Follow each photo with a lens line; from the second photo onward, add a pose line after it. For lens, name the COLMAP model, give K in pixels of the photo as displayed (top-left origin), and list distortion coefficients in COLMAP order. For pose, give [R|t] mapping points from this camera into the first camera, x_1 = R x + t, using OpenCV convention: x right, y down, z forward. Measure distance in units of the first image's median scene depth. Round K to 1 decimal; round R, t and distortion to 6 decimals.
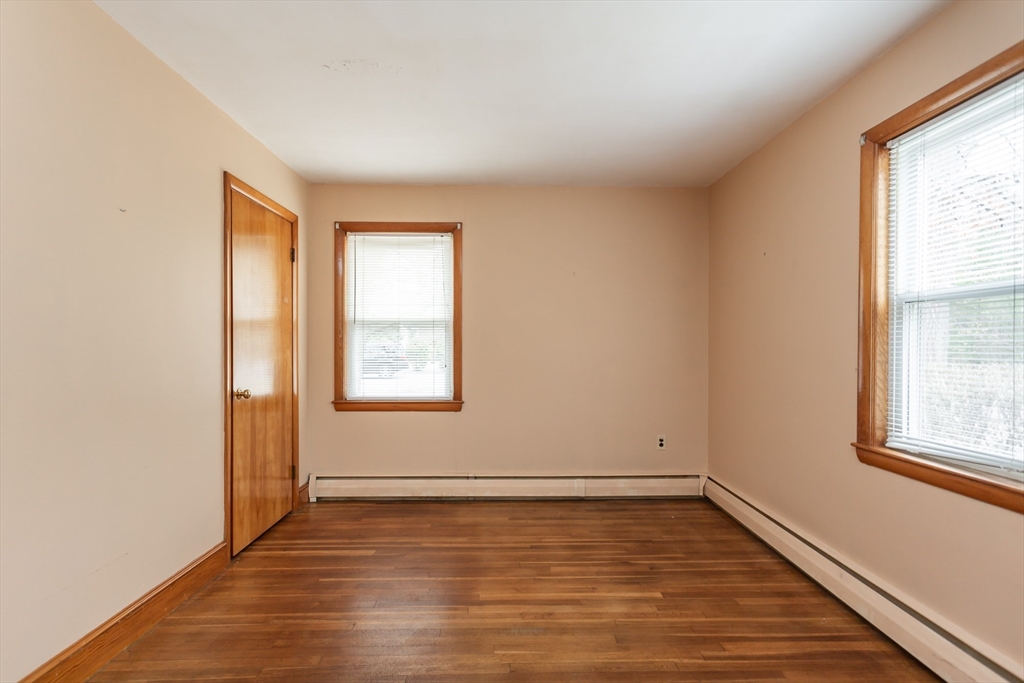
lens RADIAL K [[487.0, 0, 510.4], [0, 487.0, 346.6], [0, 0, 1]] dist [0.000601, 0.003003]
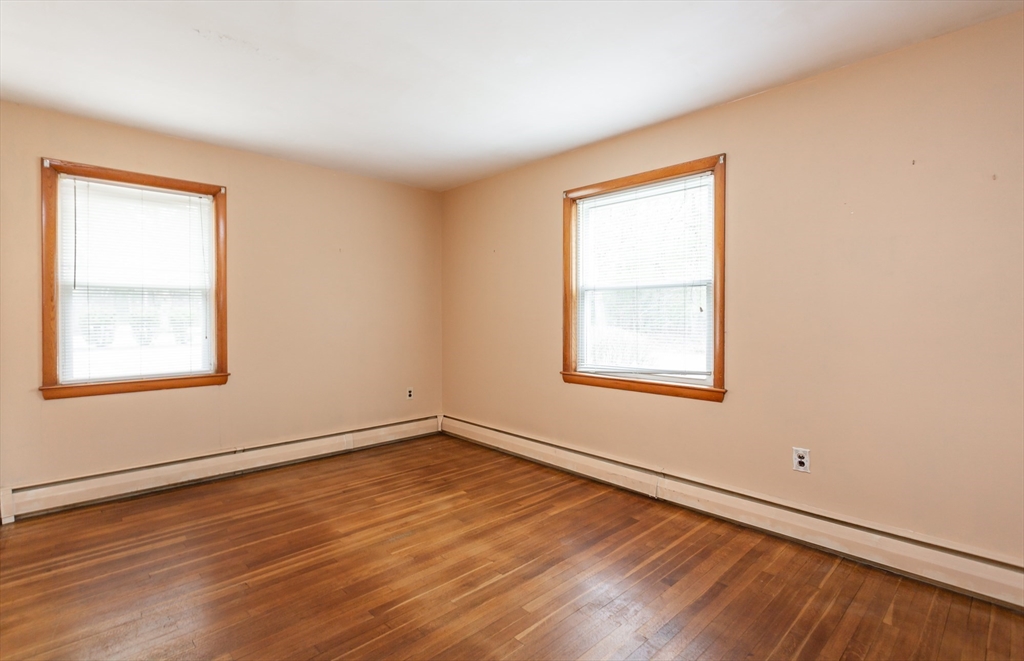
lens RADIAL K [[482.4, 0, 510.9], [0, 482.4, 313.1], [0, 0, 1]] dist [-0.000019, 0.001069]
pose [[0.743997, -0.001061, 0.668182, -0.404871], [0.004300, 0.999986, -0.003199, -0.001752], [-0.668169, 0.005253, 0.743991, -0.100284]]
